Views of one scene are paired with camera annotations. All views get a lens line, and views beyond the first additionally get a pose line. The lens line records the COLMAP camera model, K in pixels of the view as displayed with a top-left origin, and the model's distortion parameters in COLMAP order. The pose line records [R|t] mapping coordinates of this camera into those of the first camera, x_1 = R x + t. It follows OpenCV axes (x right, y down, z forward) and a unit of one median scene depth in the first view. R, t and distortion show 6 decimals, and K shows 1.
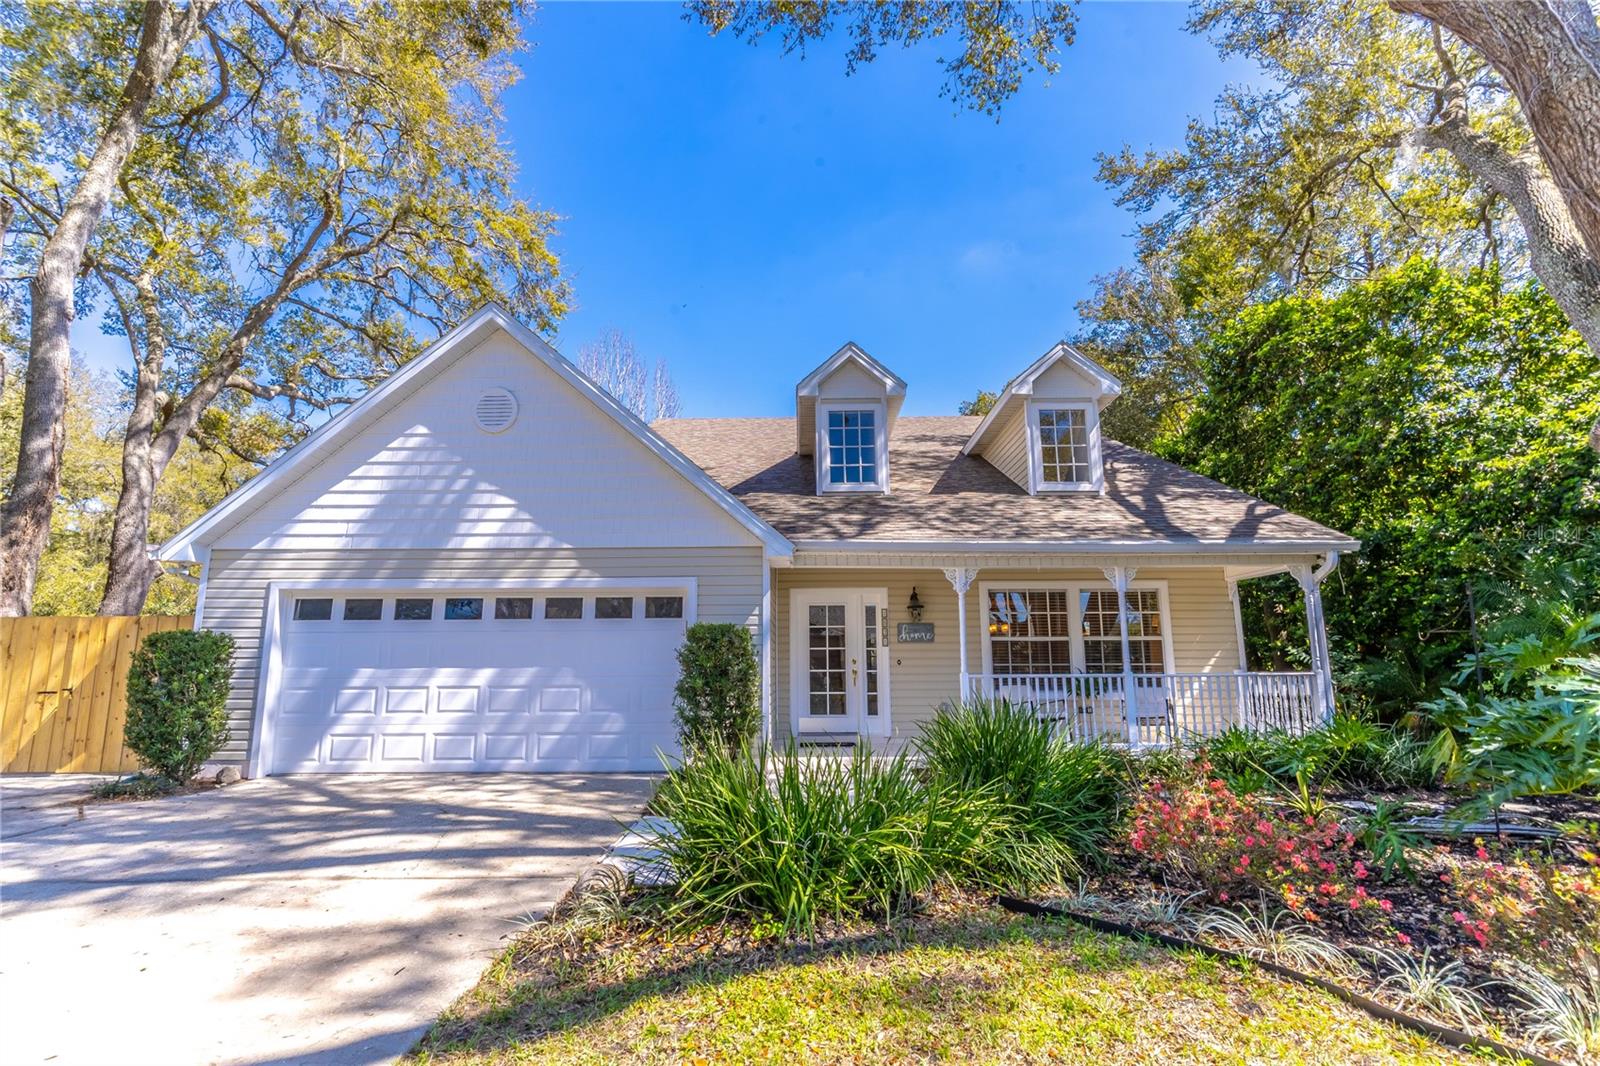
lens RADIAL K [[765.9, 0, 801.9], [0, 765.9, 539.9], [0, 0, 1]] dist [0.001932, -0.001845]
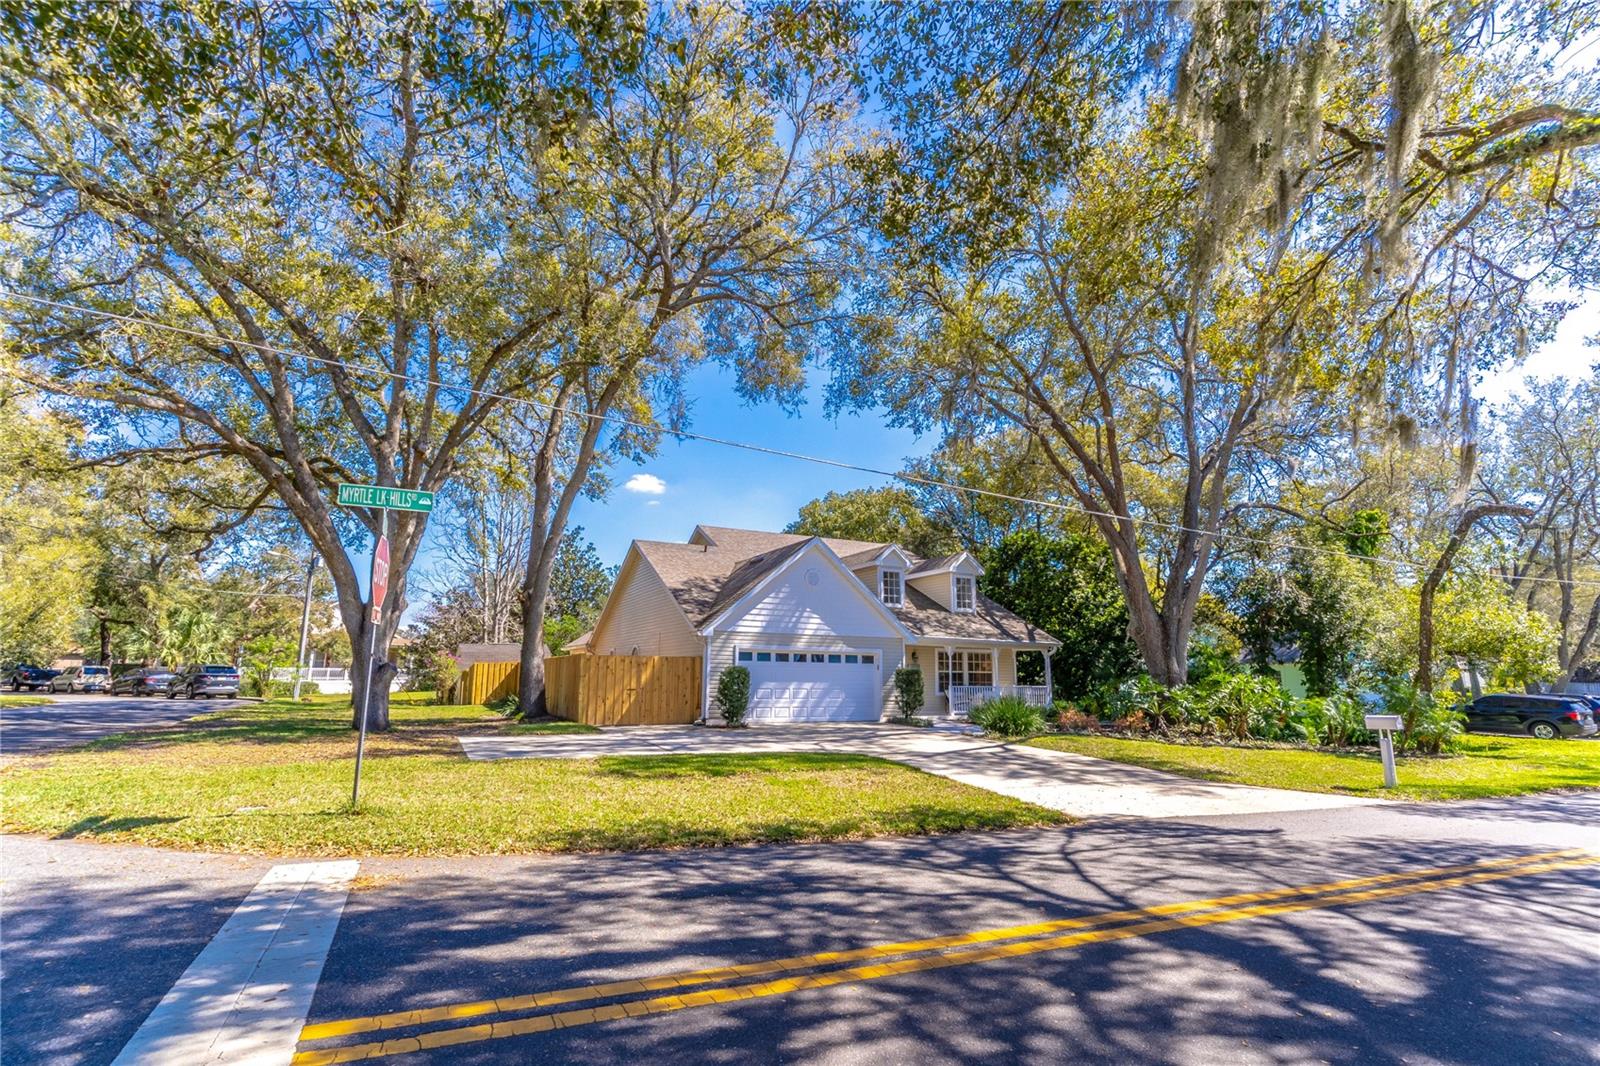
lens RADIAL K [[765.9, 0, 808.3], [0, 765.9, 533.0], [0, 0, 1]] dist [0.001932, -0.001845]
pose [[0.888078, 0.099469, 0.448802, -1.282541], [-0.092241, 0.995011, -0.038002, -0.182703], [-0.450343, -0.007649, 0.892823, -1.023213]]
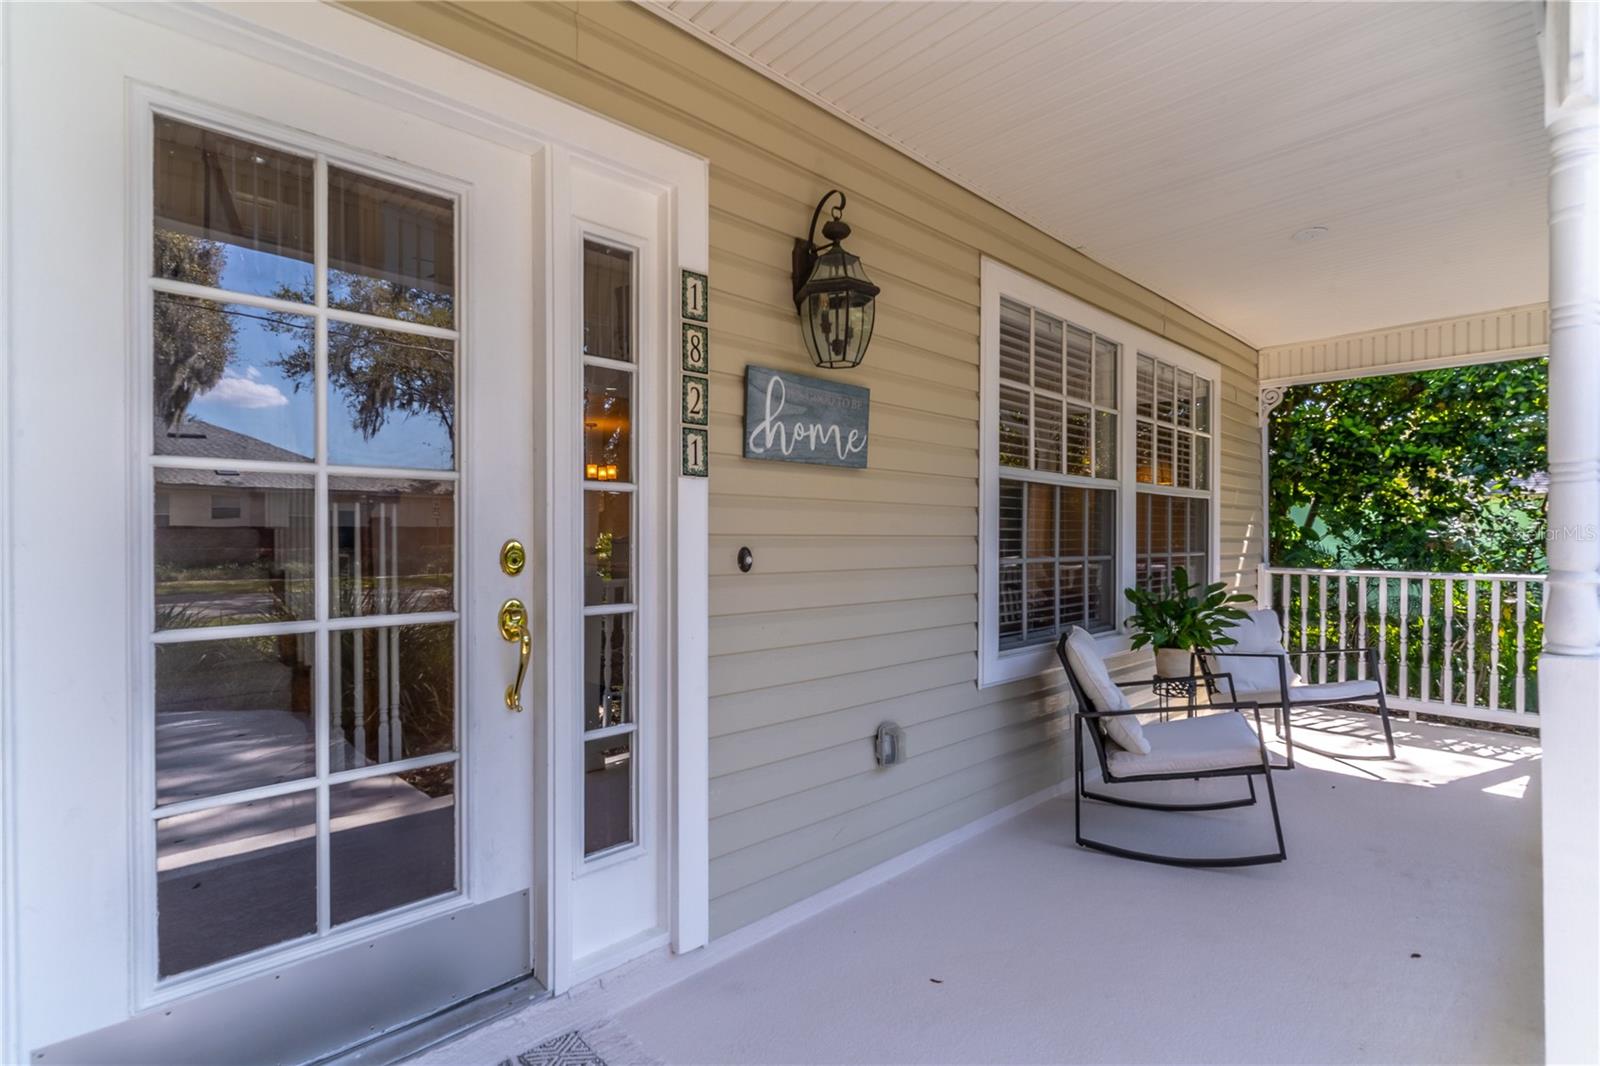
lens RADIAL K [[765.9, 0, 802.2], [0, 765.9, 527.8], [0, 0, 1]] dist [0.001932, -0.001845]
pose [[0.710012, 0.012759, 0.704074, -0.003180], [-0.128632, 0.985363, 0.111861, 0.126391], [-0.692341, -0.169989, 0.701261, 0.841772]]
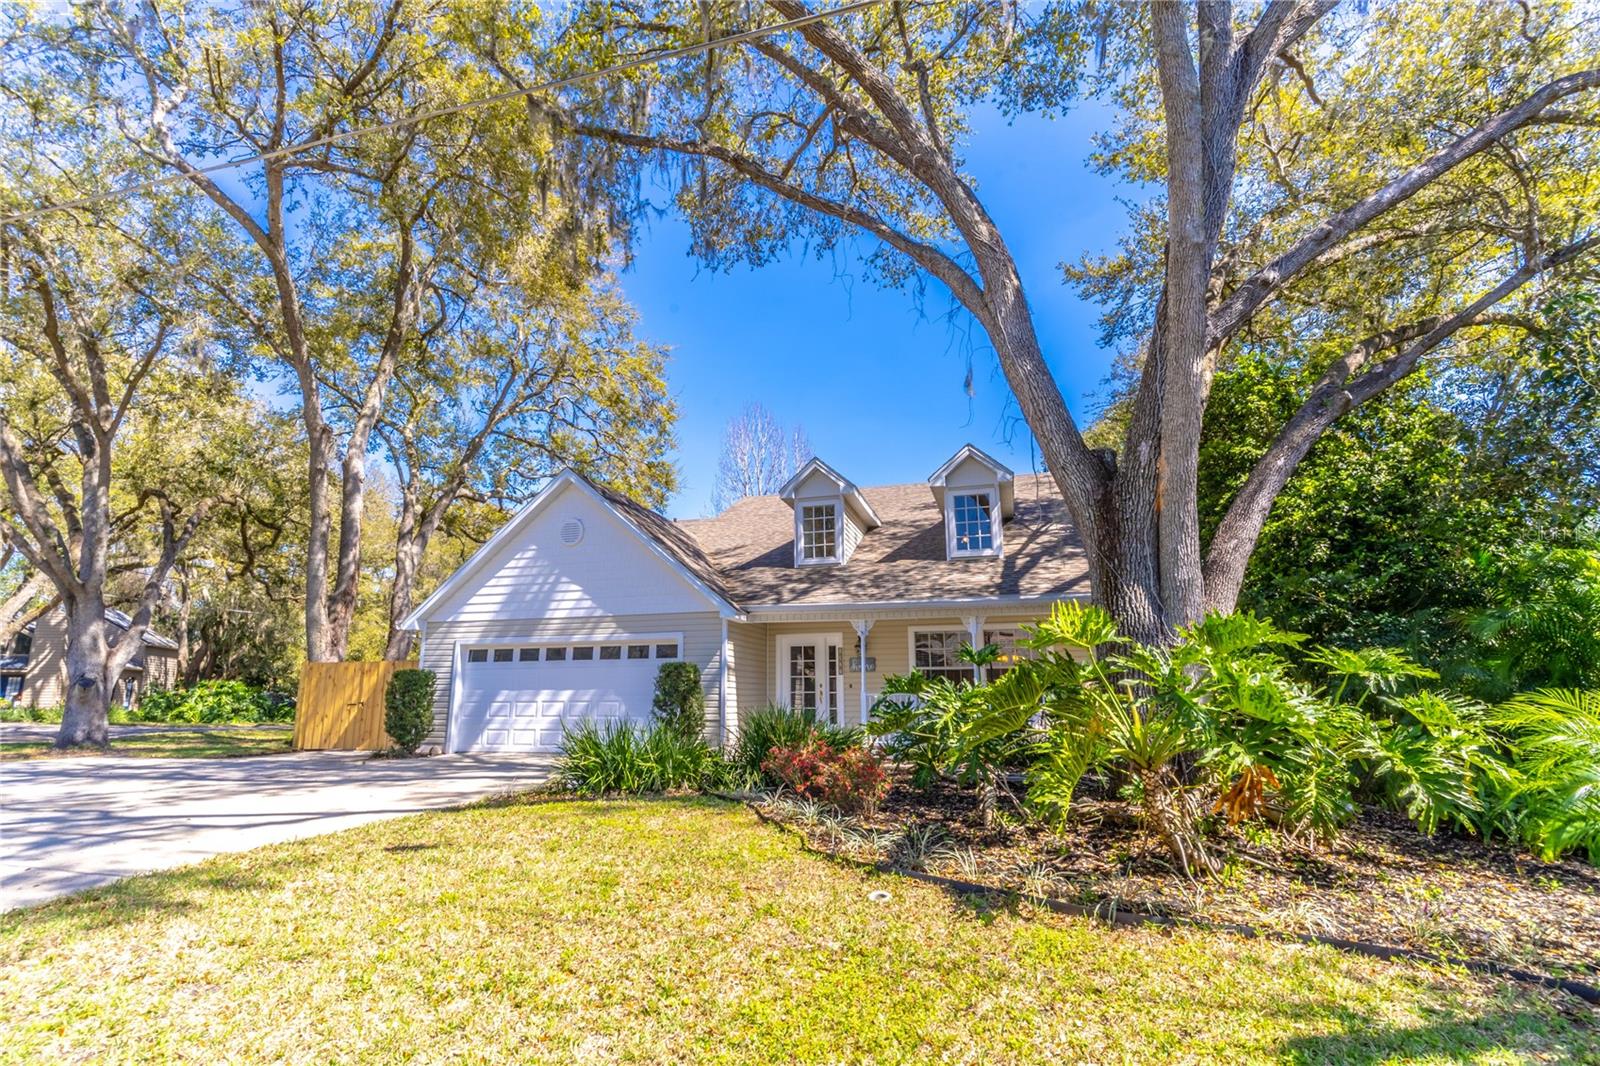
lens RADIAL K [[765.9, 0, 802.0], [0, 765.9, 537.1], [0, 0, 1]] dist [0.001932, -0.001845]
pose [[0.965088, -0.054227, -0.256250, 0.409922], [0.044082, 0.998006, -0.045172, -0.051575], [0.258188, 0.032299, 0.965555, -0.377791]]
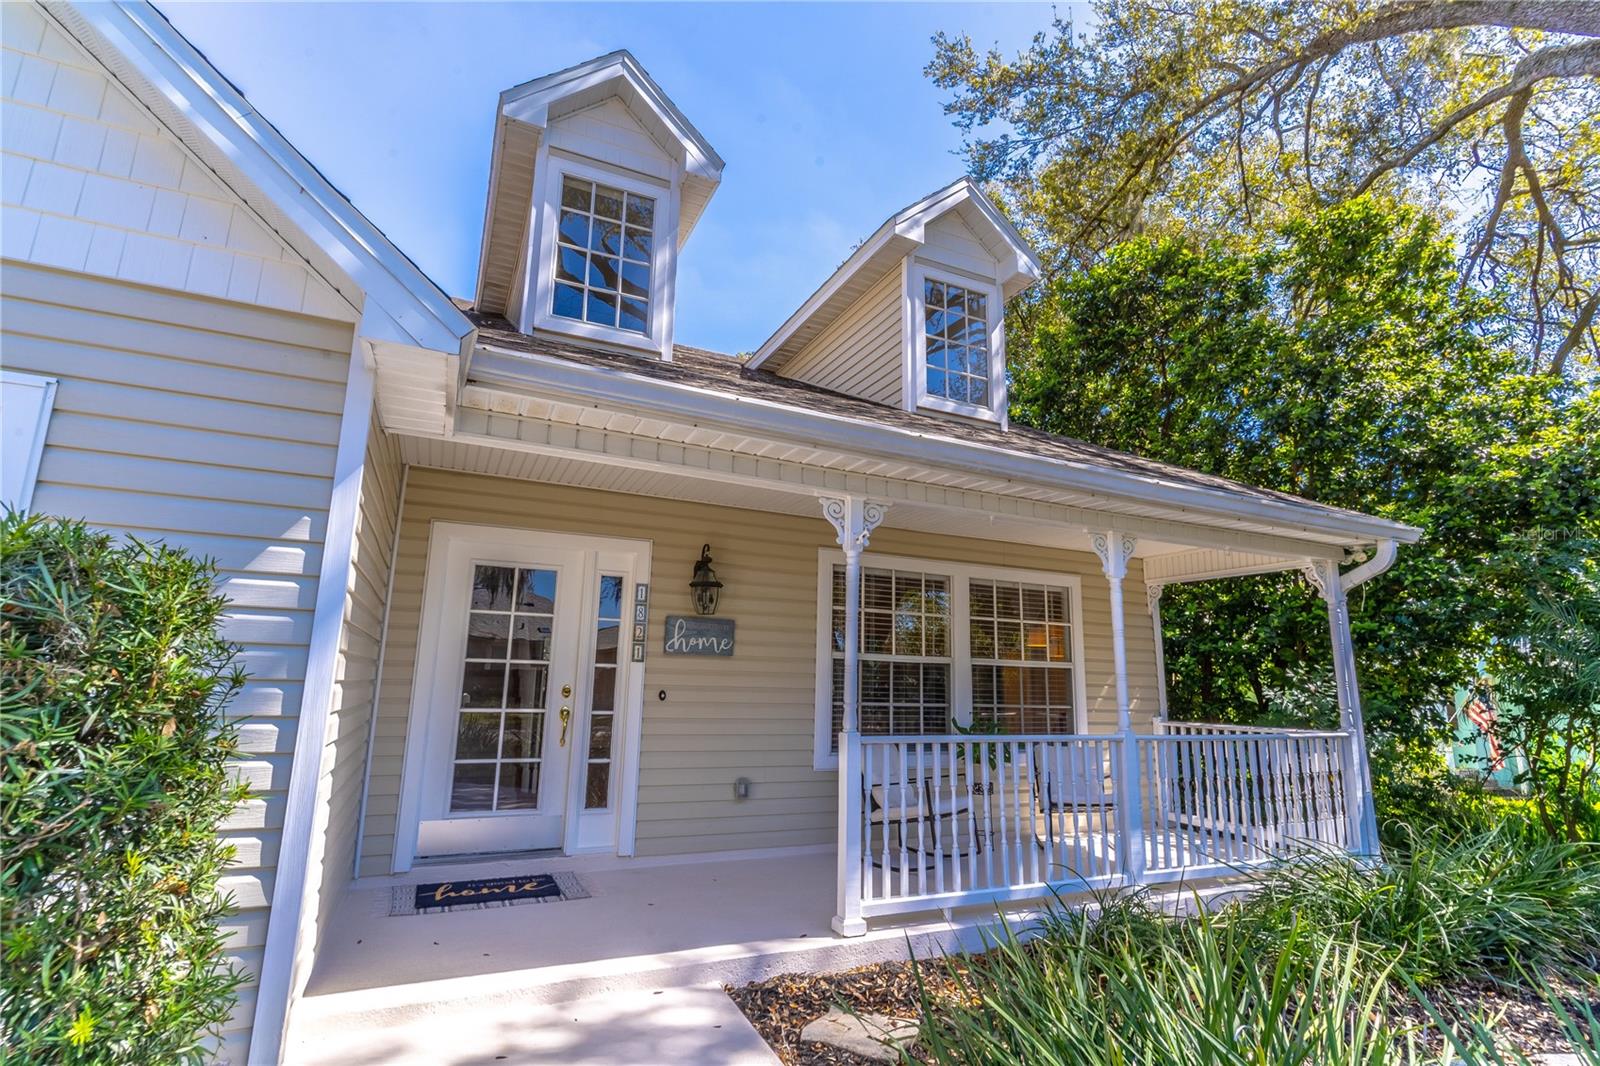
lens RADIAL K [[765.9, 0, 802.1], [0, 765.9, 536.9], [0, 0, 1]] dist [0.001932, -0.001845]
pose [[0.902366, 0.108138, 0.417184, -0.007143], [-0.101618, 0.994102, -0.037882, 0.068231], [-0.418820, -0.008210, 0.908032, 0.514227]]
